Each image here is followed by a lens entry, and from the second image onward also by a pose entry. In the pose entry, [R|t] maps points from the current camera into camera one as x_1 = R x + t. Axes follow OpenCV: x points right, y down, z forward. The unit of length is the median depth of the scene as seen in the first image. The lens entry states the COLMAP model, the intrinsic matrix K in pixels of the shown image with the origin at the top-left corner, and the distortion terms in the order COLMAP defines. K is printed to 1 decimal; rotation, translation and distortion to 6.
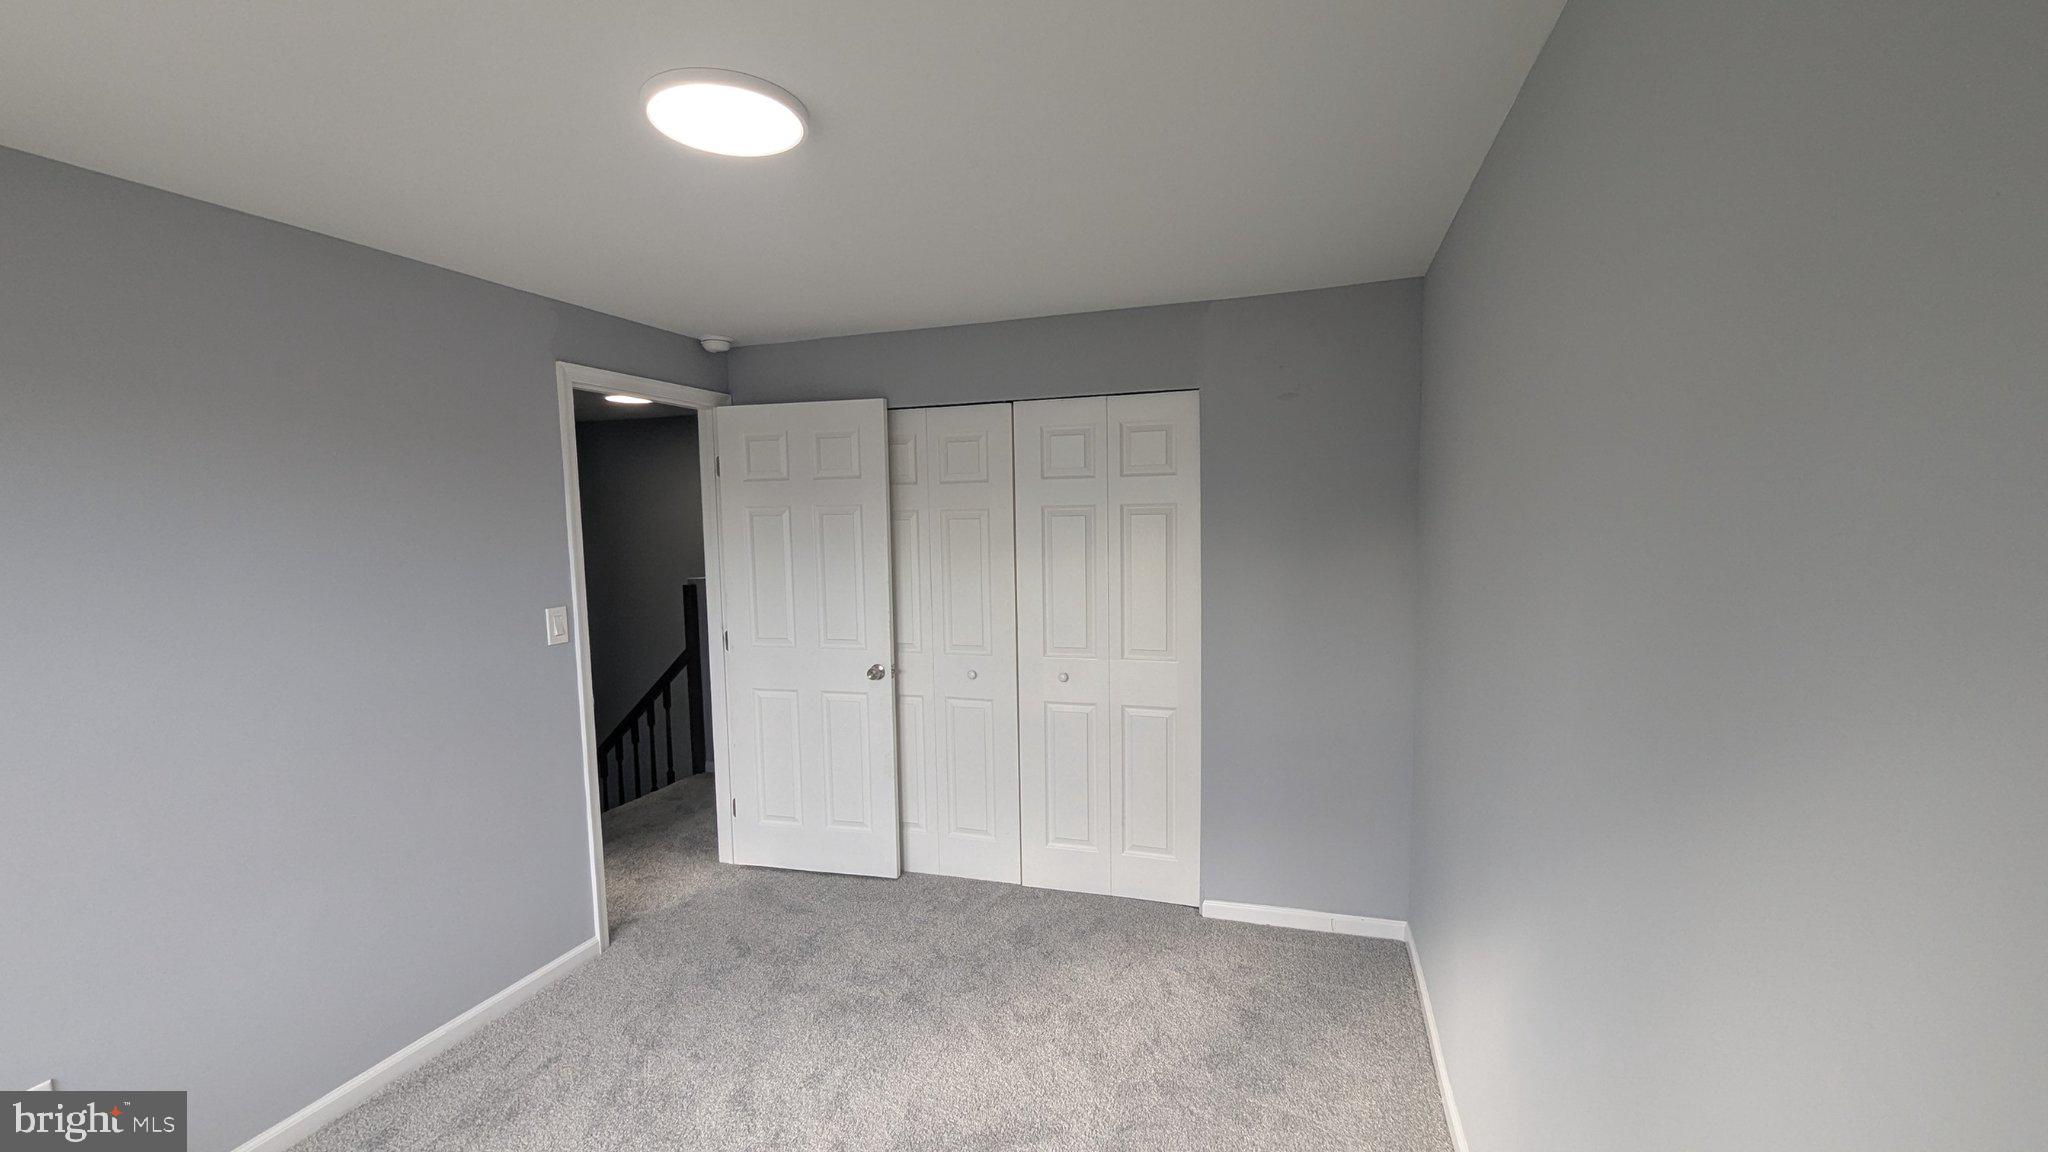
lens RADIAL K [[843.7, 0, 1022.1], [0, 843.7, 589.6], [0, 0, 1]] dist [0.001436, 0.004341]
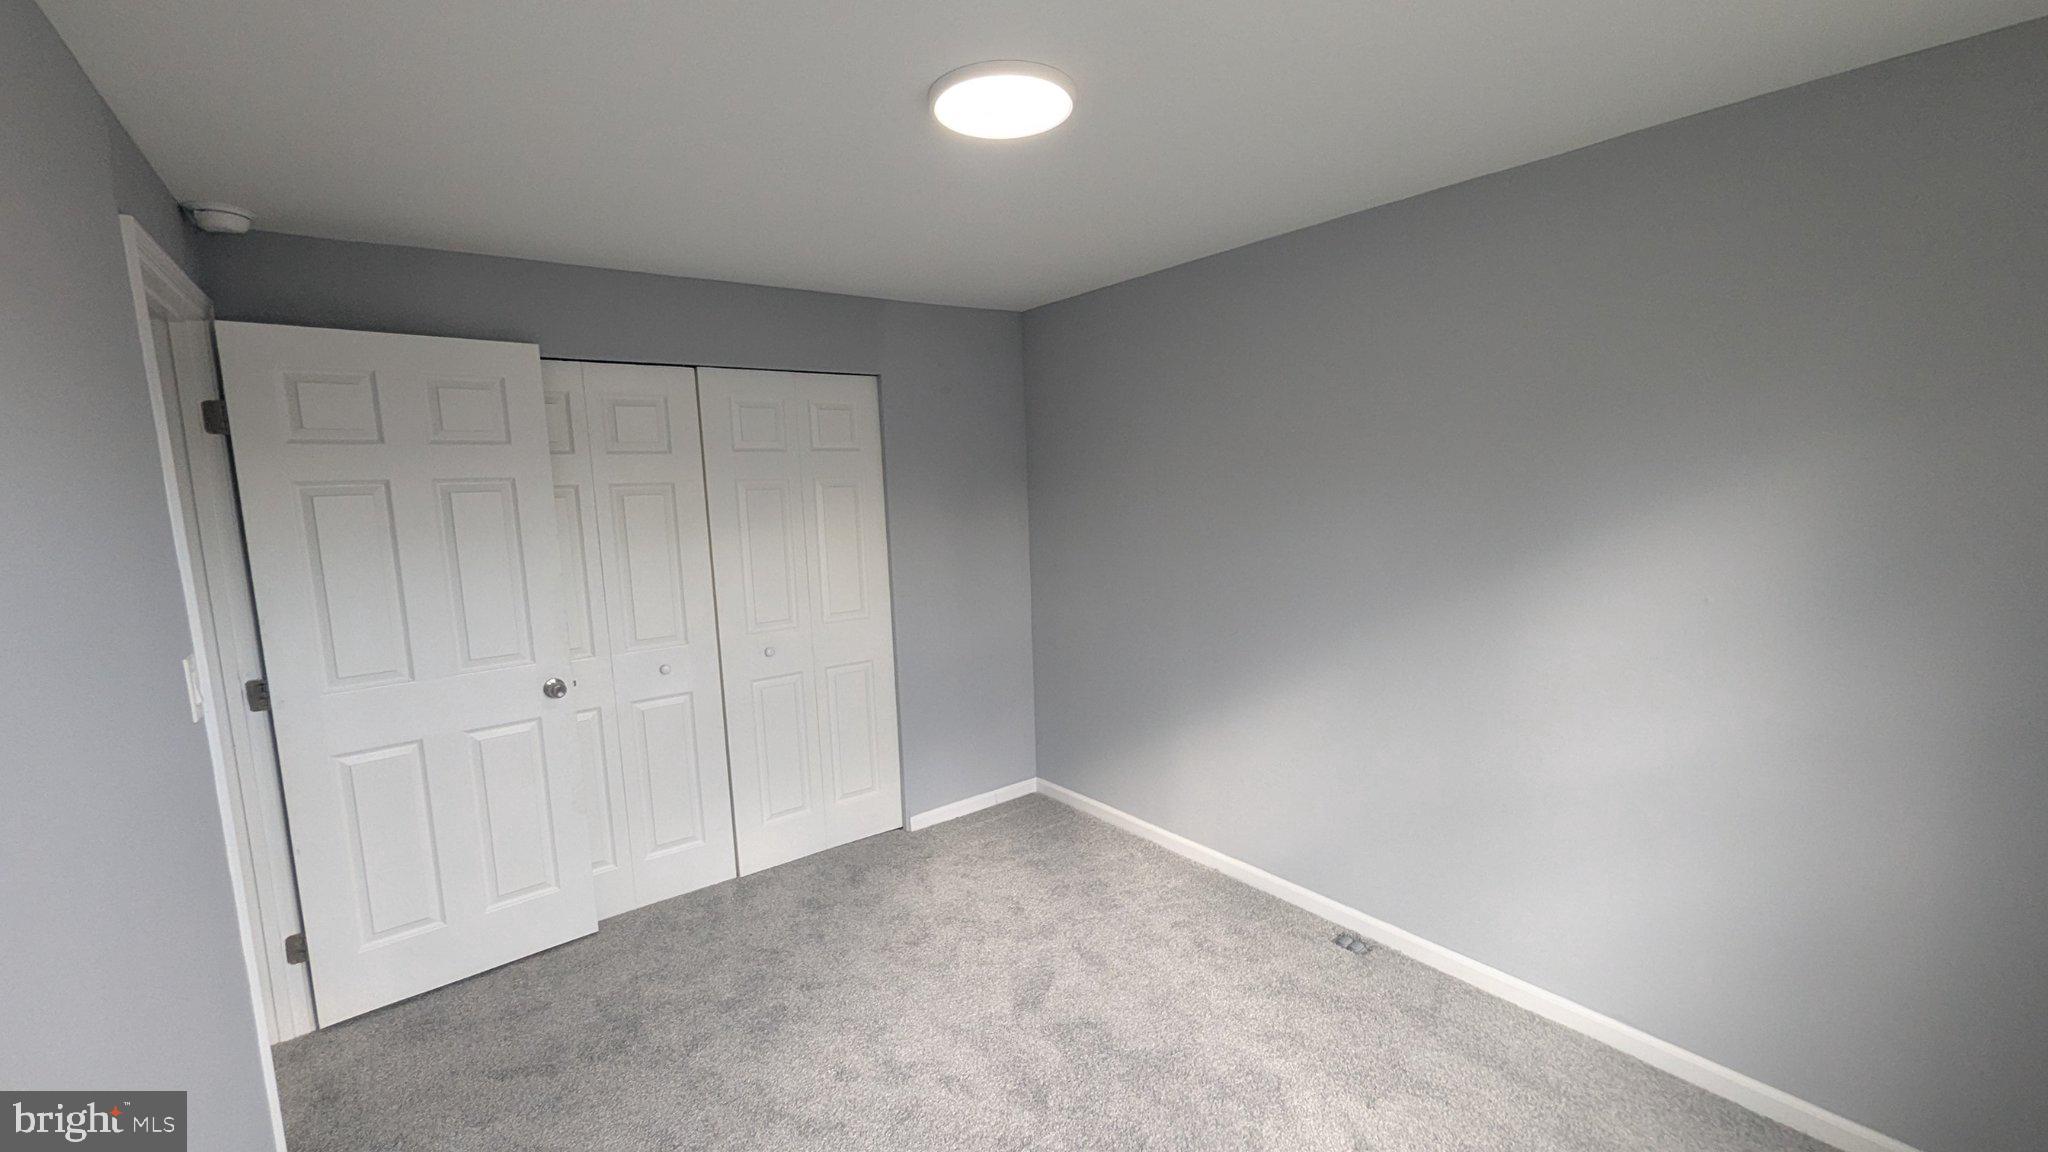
lens RADIAL K [[843.7, 0, 1022.1], [0, 843.7, 589.6], [0, 0, 1]] dist [0.001436, 0.004341]
pose [[0.571219, -0.108717, 0.813566, -0.628939], [0.091762, 0.993434, 0.068325, -0.010807], [-0.815653, 0.035626, 0.577444, 0.193451]]
